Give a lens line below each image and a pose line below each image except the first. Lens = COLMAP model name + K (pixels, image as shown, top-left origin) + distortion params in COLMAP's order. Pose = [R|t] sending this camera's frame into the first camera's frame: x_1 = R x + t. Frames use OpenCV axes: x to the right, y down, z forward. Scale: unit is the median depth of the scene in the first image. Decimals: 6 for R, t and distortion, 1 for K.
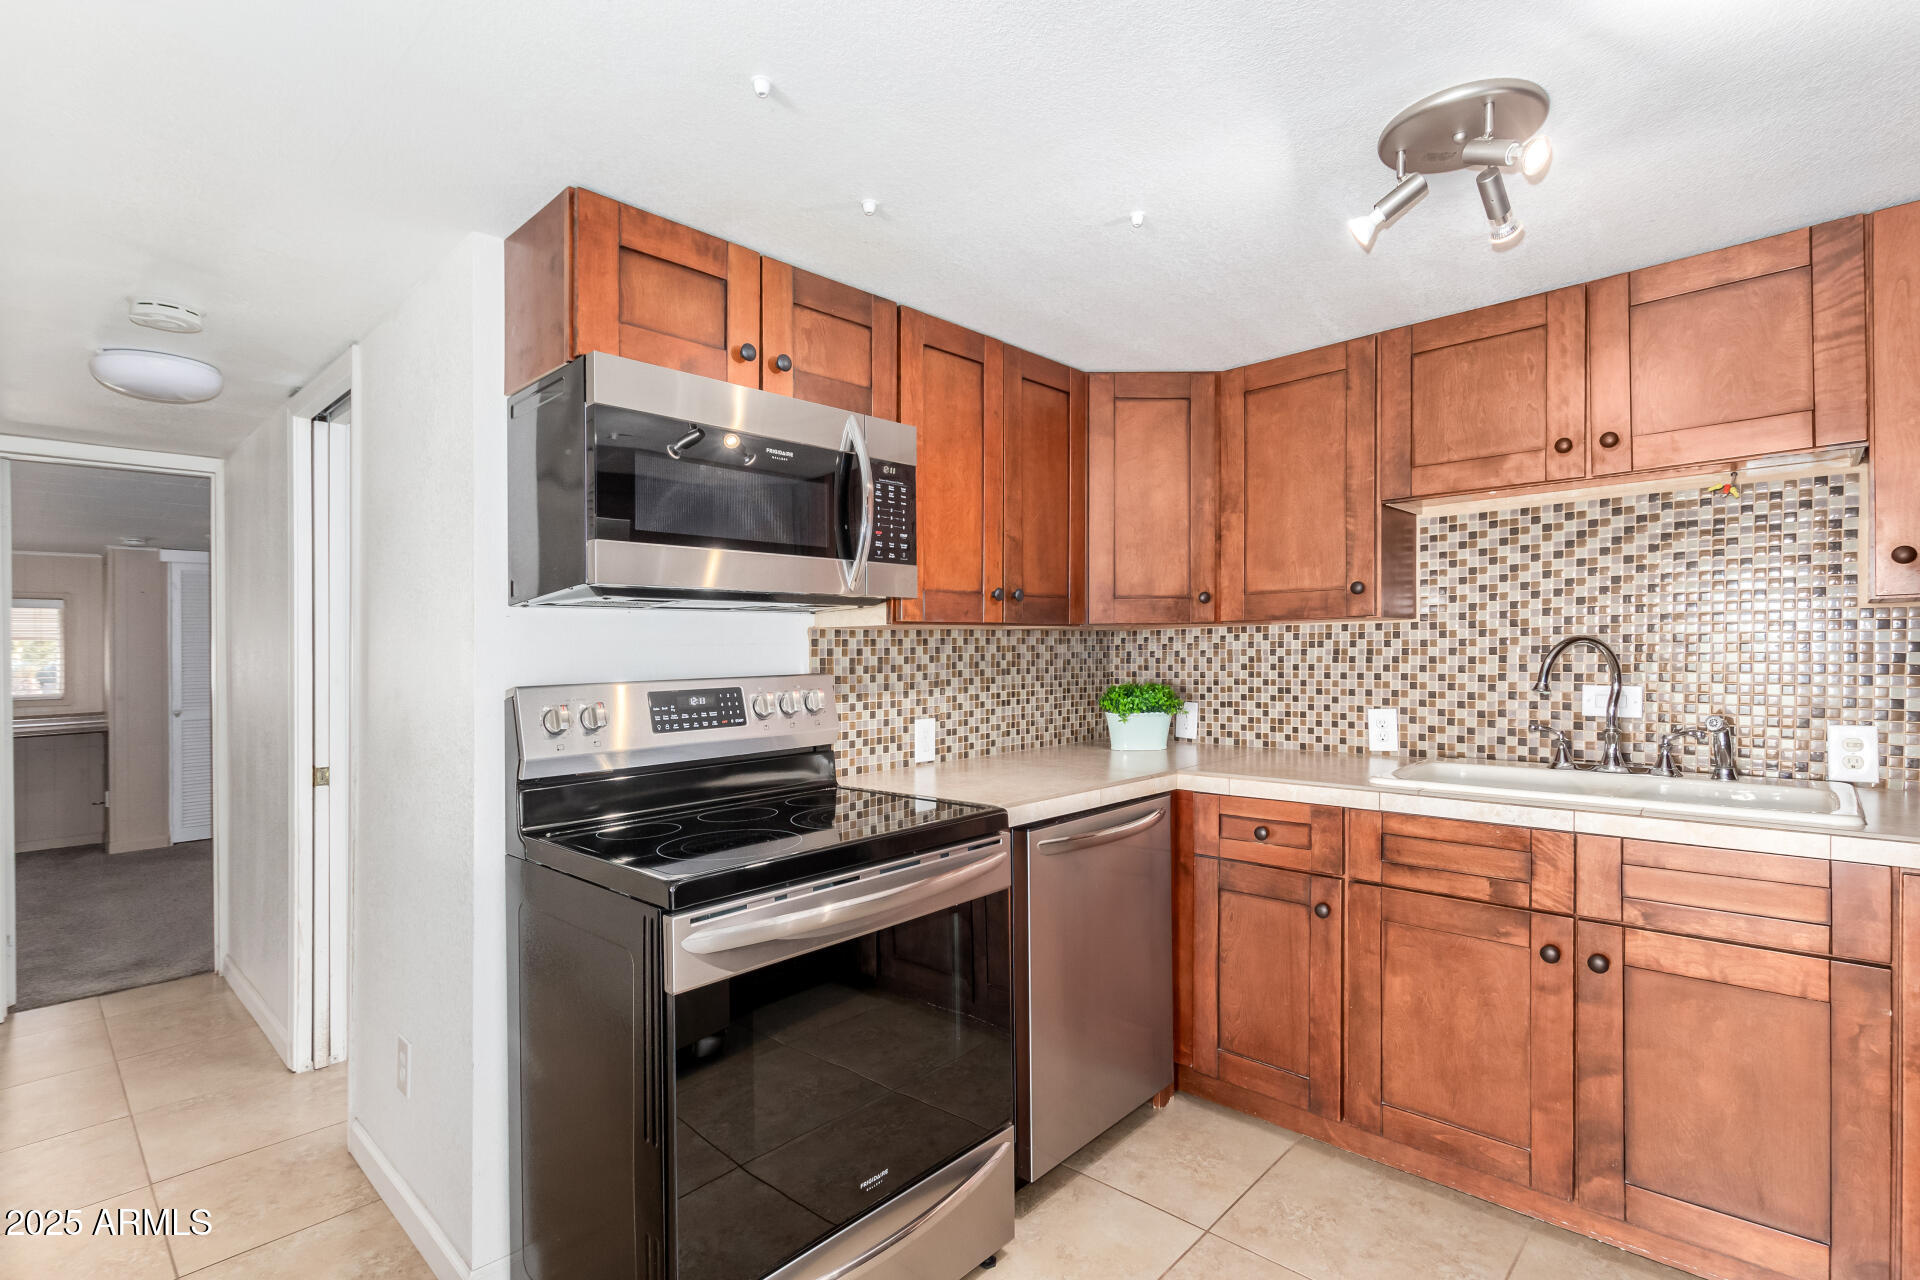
lens RADIAL K [[895.4, 0, 962.4], [0, 895.4, 647.9], [0, 0, 1]] dist [0.004988, -0.000623]
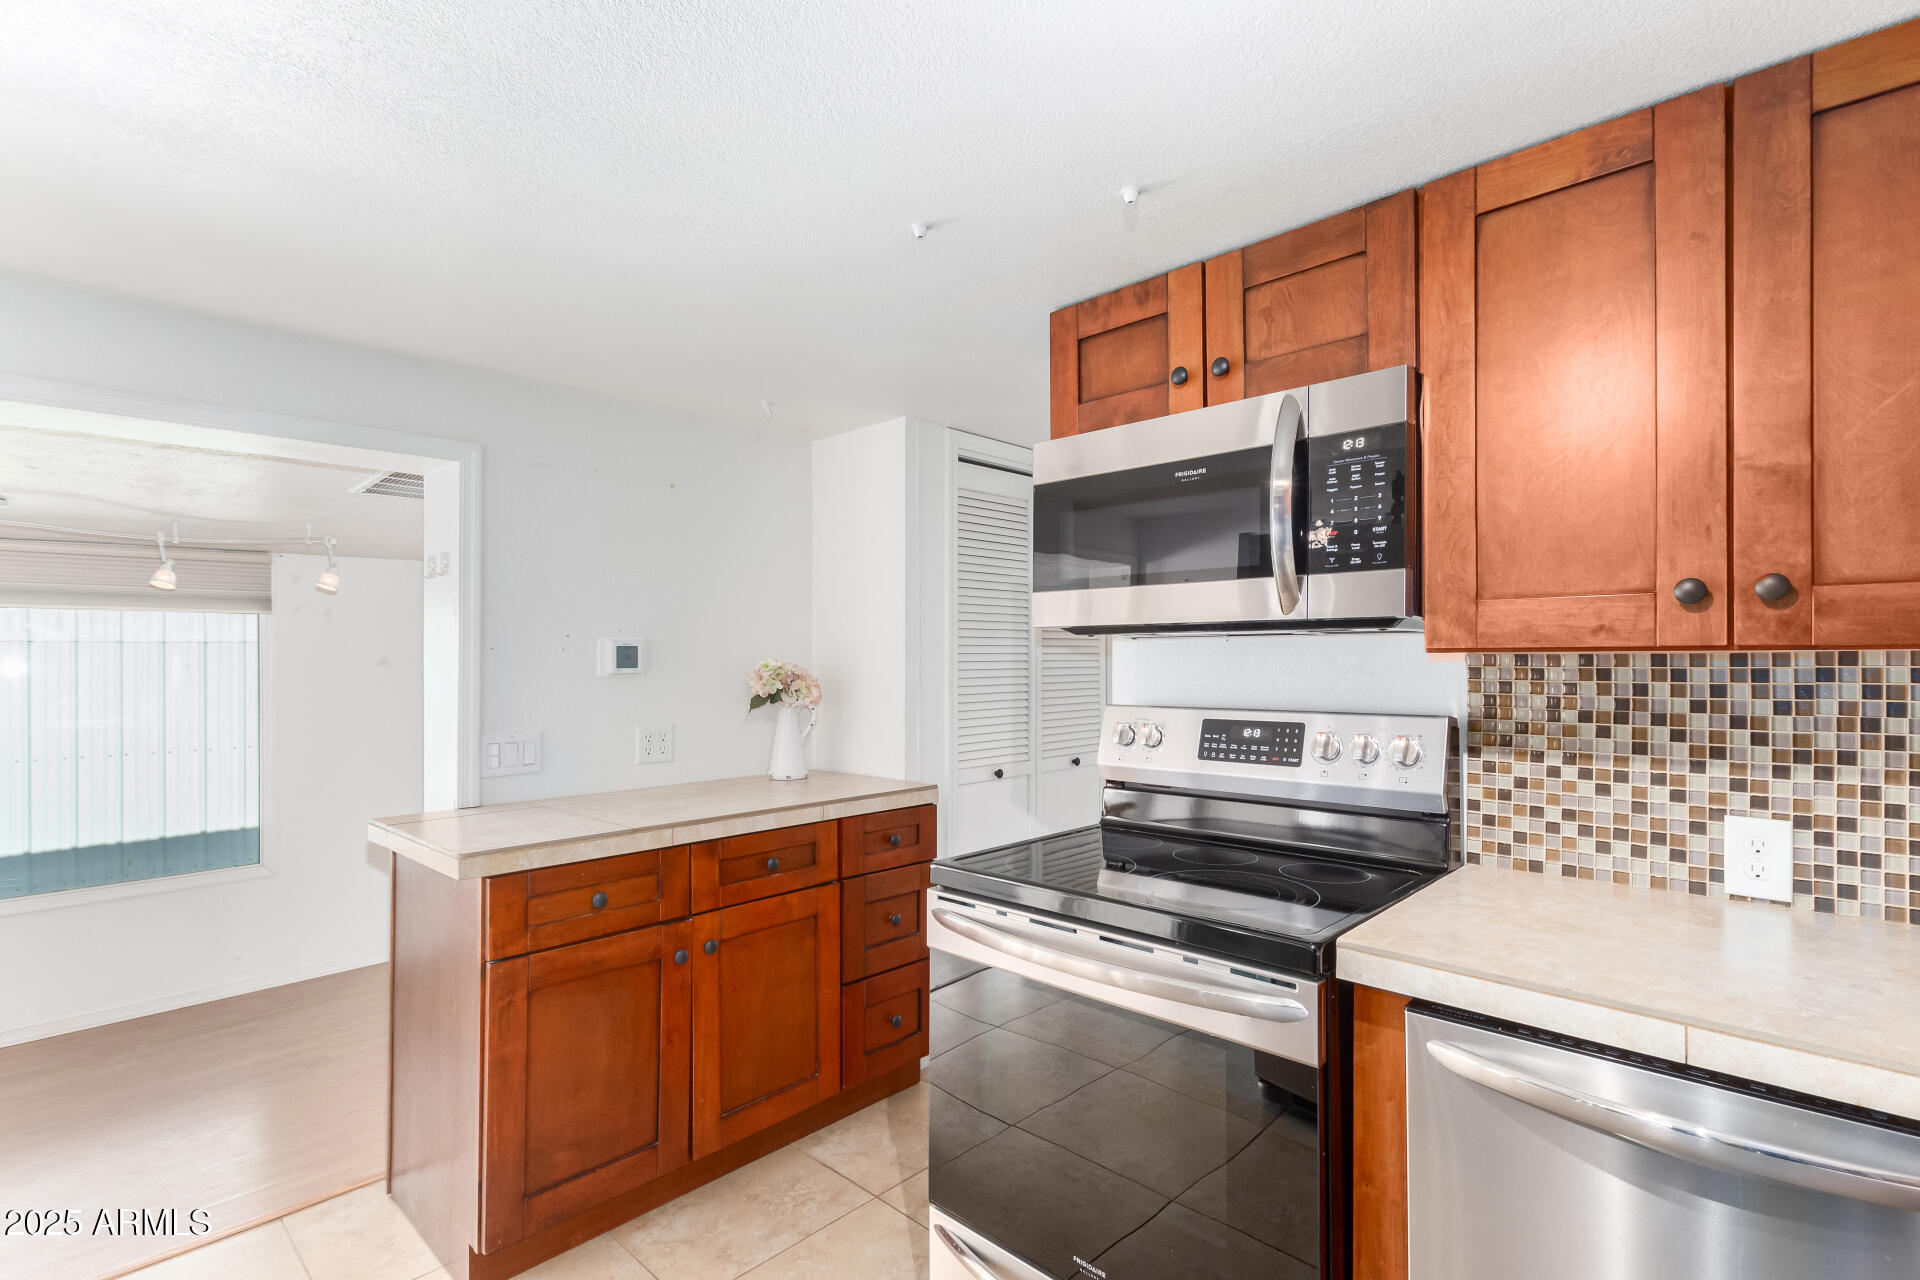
lens RADIAL K [[895.4, 0, 961.6], [0, 895.4, 645.8], [0, 0, 1]] dist [0.004988, -0.000623]
pose [[-0.002514, 0.004151, -0.999988, 0.688695], [0.008081, 0.999959, 0.004130, -0.041952], [0.999964, -0.008070, -0.002548, 0.721655]]
